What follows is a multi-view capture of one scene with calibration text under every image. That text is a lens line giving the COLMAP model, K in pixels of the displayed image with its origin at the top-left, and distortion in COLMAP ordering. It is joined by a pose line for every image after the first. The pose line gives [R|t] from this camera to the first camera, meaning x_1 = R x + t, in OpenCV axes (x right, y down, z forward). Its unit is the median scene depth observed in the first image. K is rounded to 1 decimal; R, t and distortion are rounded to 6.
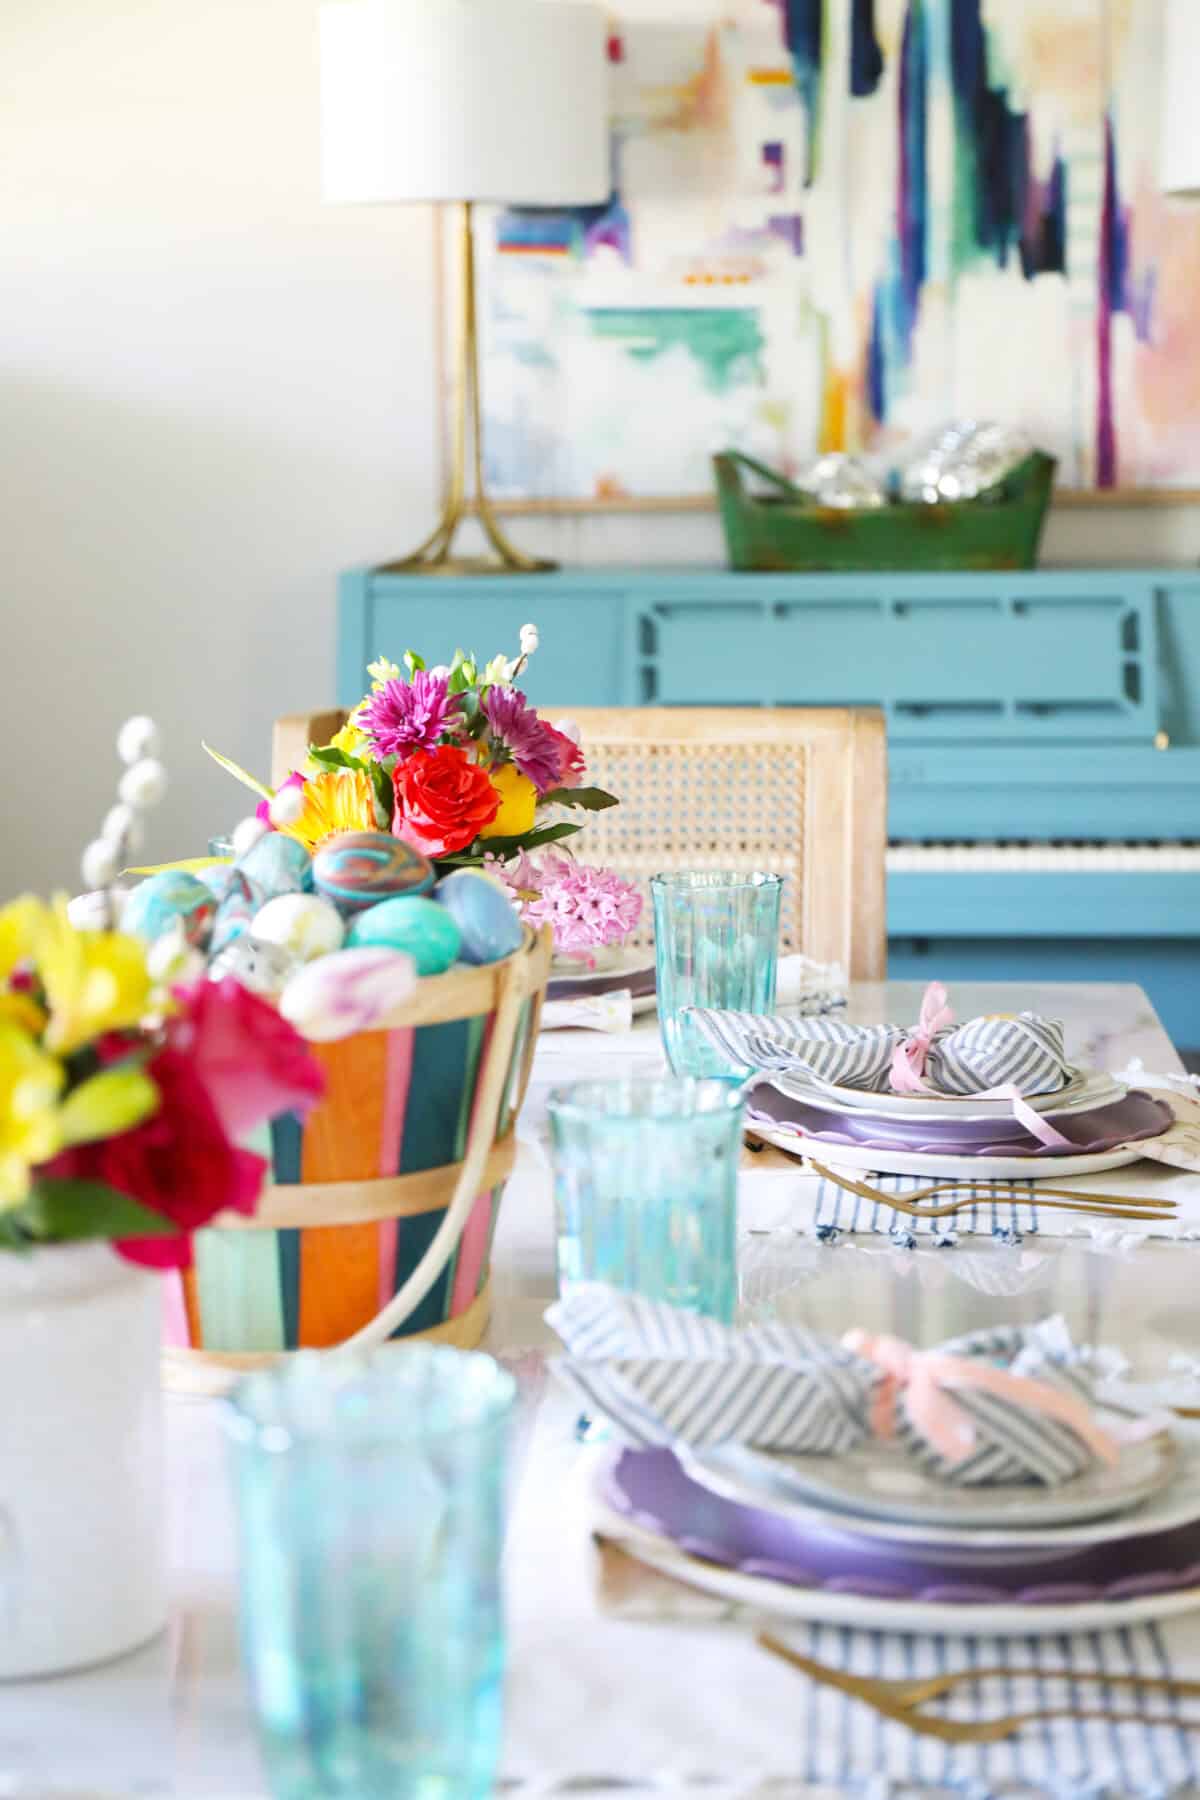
lens RADIAL K [[3626.1, 0, 600.0], [0, 3626.1, 900.0], [0, 0, 1]] dist [0.094926, 0.472398]
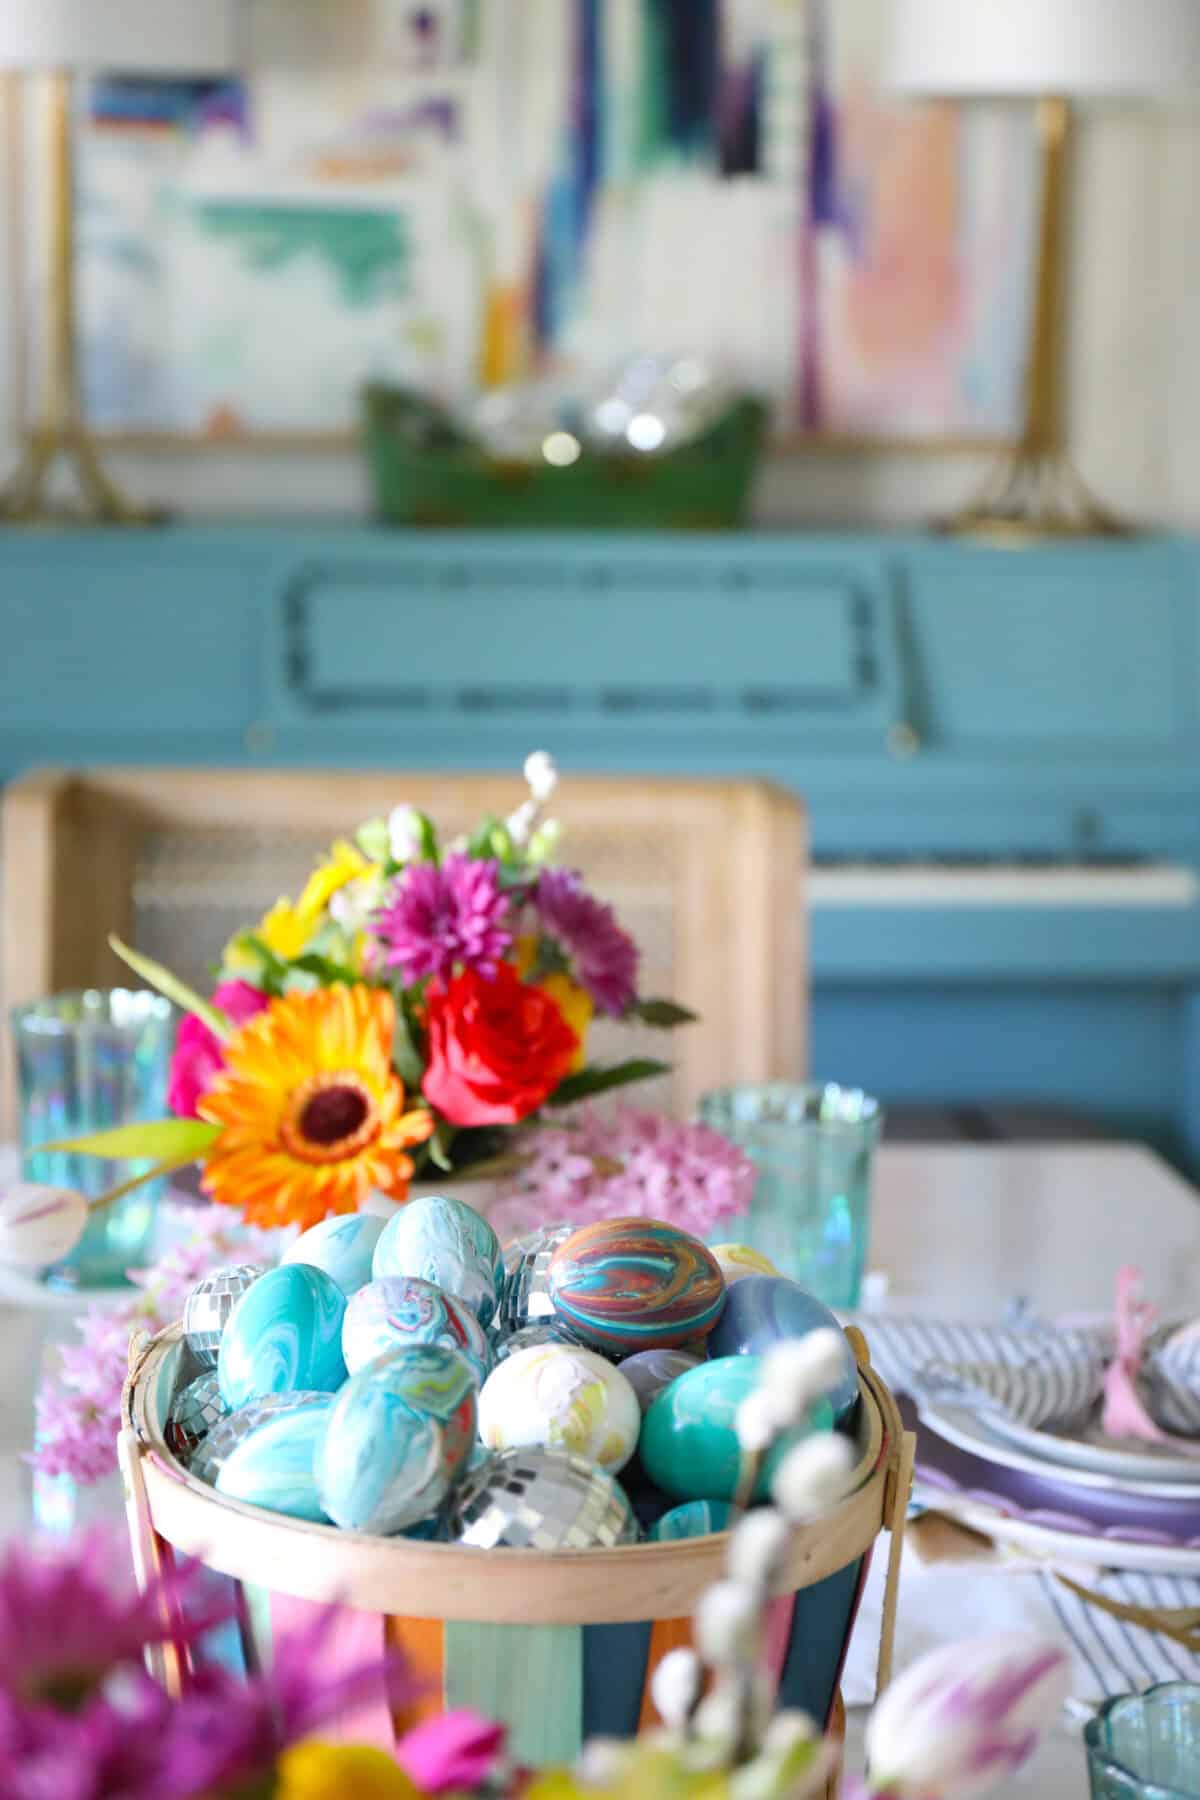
lens RADIAL K [[3774.8, 0, 600.0], [0, 3774.8, 900.0], [0, 0, 1]] dist [-0.005081, 0.068240]
pose [[0.982652, -0.005087, 0.185391, -0.078039], [-0.002304, 0.999212, 0.039630, -0.041224], [-0.185446, -0.039370, 0.981865, 0.144251]]
